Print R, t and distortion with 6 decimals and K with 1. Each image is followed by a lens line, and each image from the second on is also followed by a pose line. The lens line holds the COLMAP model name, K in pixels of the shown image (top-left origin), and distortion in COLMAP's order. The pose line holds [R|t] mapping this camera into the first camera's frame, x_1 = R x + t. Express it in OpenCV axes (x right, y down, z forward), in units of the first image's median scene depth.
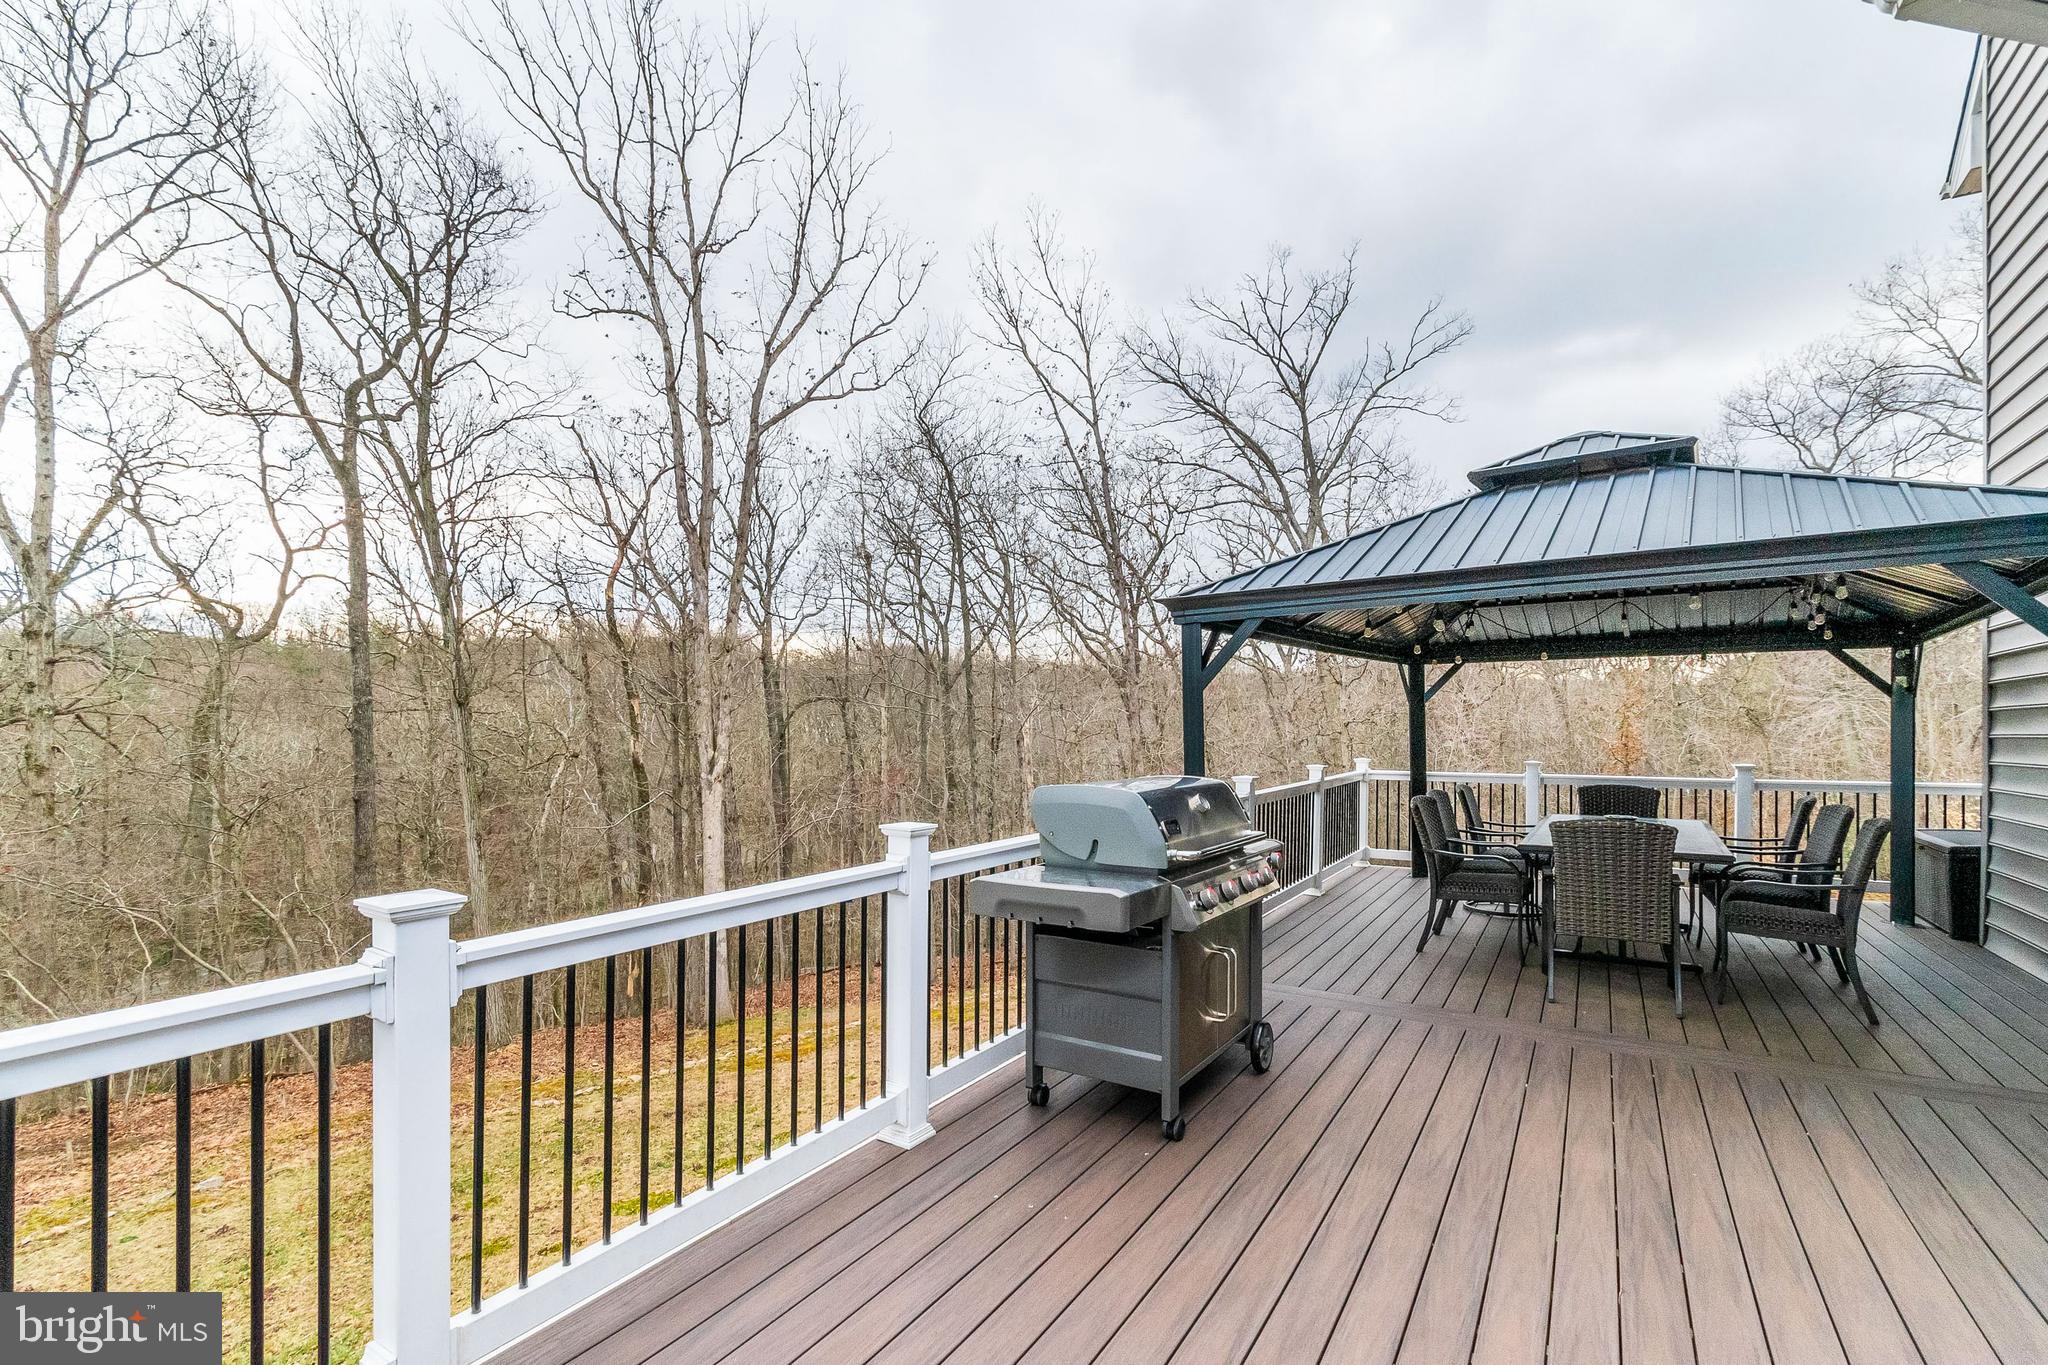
lens RADIAL K [[892.9, 0, 1021.0], [0, 892.9, 736.8], [0, 0, 1]] dist [0.000518, -0.000446]
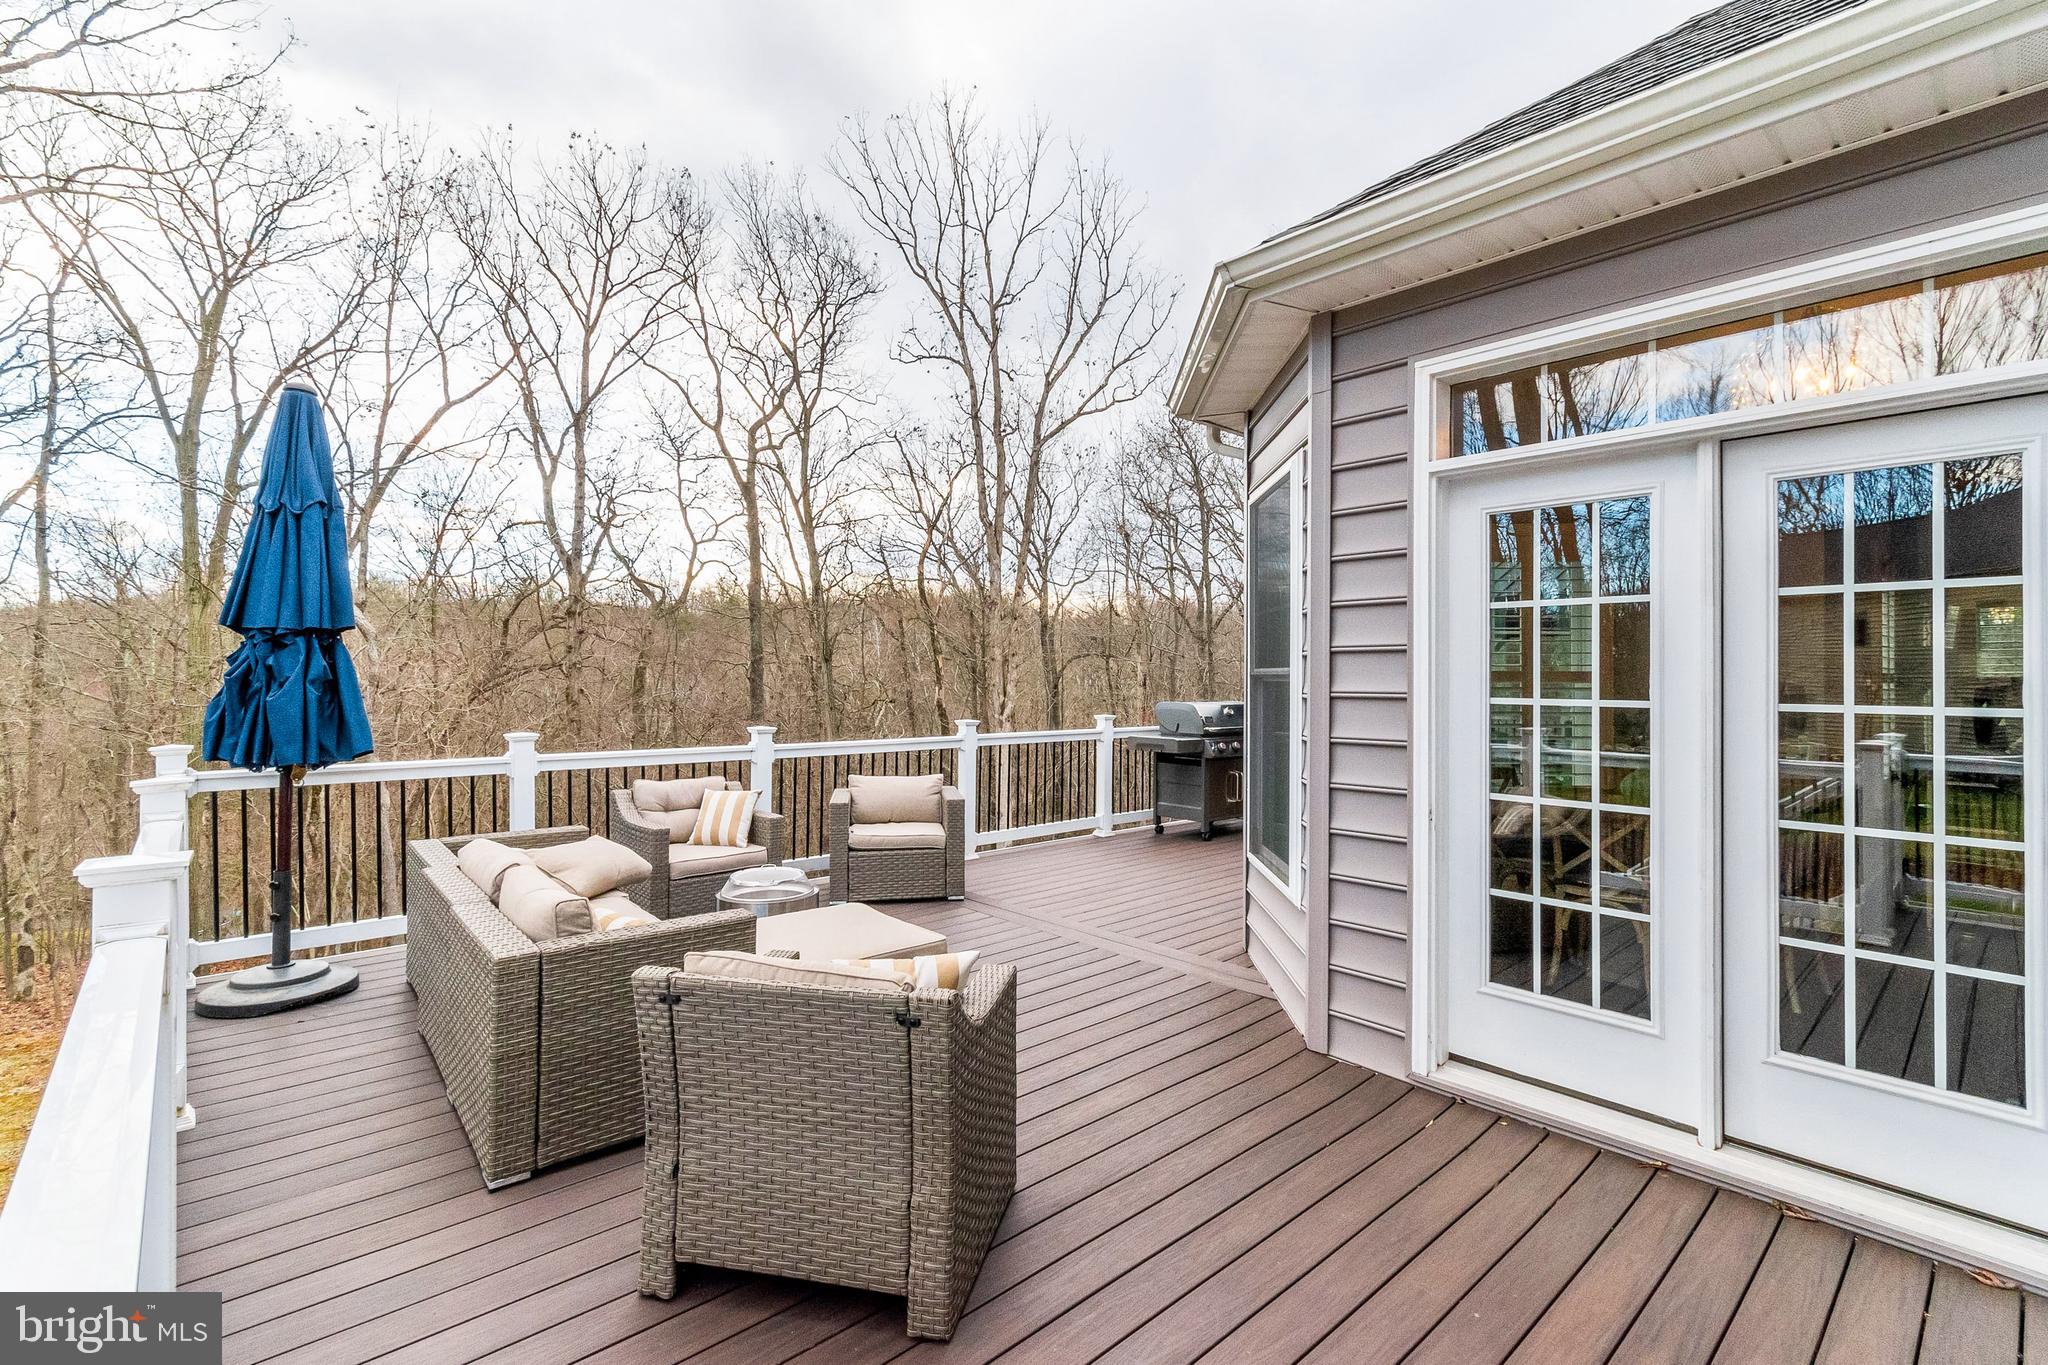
lens RADIAL K [[989.5, 0, 1024.0], [0, 989.5, 682.5], [0, 0, 1]] dist [0.000622, -0.000220]
pose [[0.957079, 0.005314, -0.289780, 0.089028], [-0.007793, 0.999942, -0.007402, 0.005391], [0.289724, 0.009342, 0.957065, -0.333431]]
